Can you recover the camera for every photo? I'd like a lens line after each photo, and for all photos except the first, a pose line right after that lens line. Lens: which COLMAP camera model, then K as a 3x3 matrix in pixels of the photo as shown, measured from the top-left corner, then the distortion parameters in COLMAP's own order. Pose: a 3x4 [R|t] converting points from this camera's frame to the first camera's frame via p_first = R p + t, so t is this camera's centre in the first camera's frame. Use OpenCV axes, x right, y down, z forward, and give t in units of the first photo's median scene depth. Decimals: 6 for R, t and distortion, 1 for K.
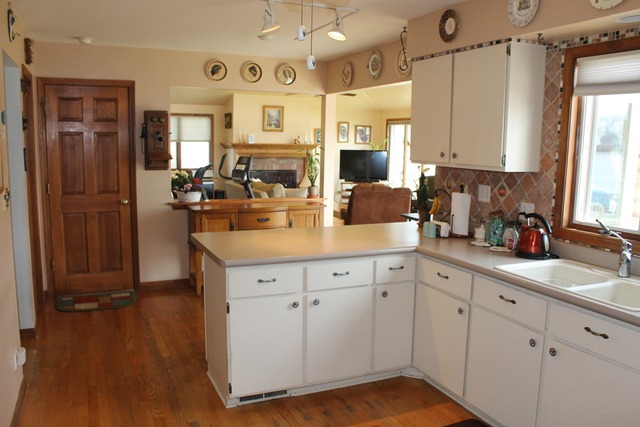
lens RADIAL K [[533.5, 0, 323.5], [0, 533.5, 220.8], [0, 0, 1]] dist [-0.191312, 0.174790]
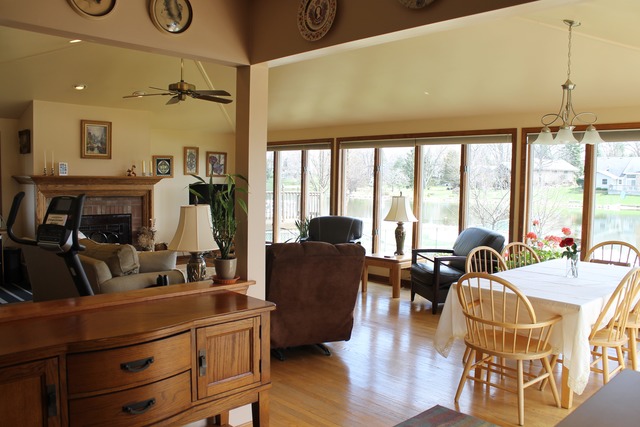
lens RADIAL K [[533.5, 0, 323.5], [0, 533.5, 220.8], [0, 0, 1]] dist [-0.191312, 0.174790]
pose [[0.937975, -0.030023, 0.345401, -0.052531], [0.052633, 0.997027, -0.056269, -0.035518], [-0.342684, 0.070959, 0.936767, 0.281787]]
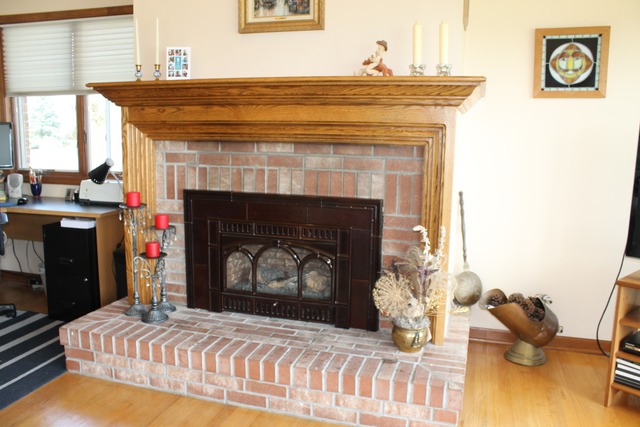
lens RADIAL K [[533.5, 0, 323.5], [0, 533.5, 220.8], [0, 0, 1]] dist [-0.191312, 0.174790]
pose [[0.749415, 0.104040, -0.653876, 0.077717], [-0.101502, 0.993956, 0.041818, -0.097005], [0.654275, 0.035031, 0.755445, 0.845051]]
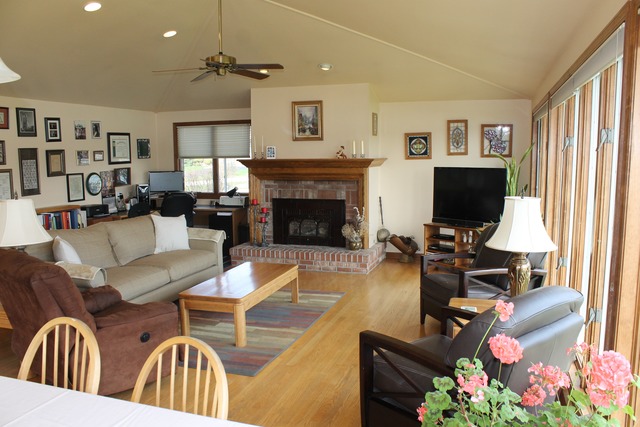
lens RADIAL K [[533.5, 0, 323.5], [0, 533.5, 220.8], [0, 0, 1]] dist [-0.191312, 0.174790]
pose [[0.732078, 0.061749, -0.678417, 0.372124], [-0.077418, 0.996973, 0.007201, -0.075842], [0.676807, 0.047250, 0.734642, 0.536761]]
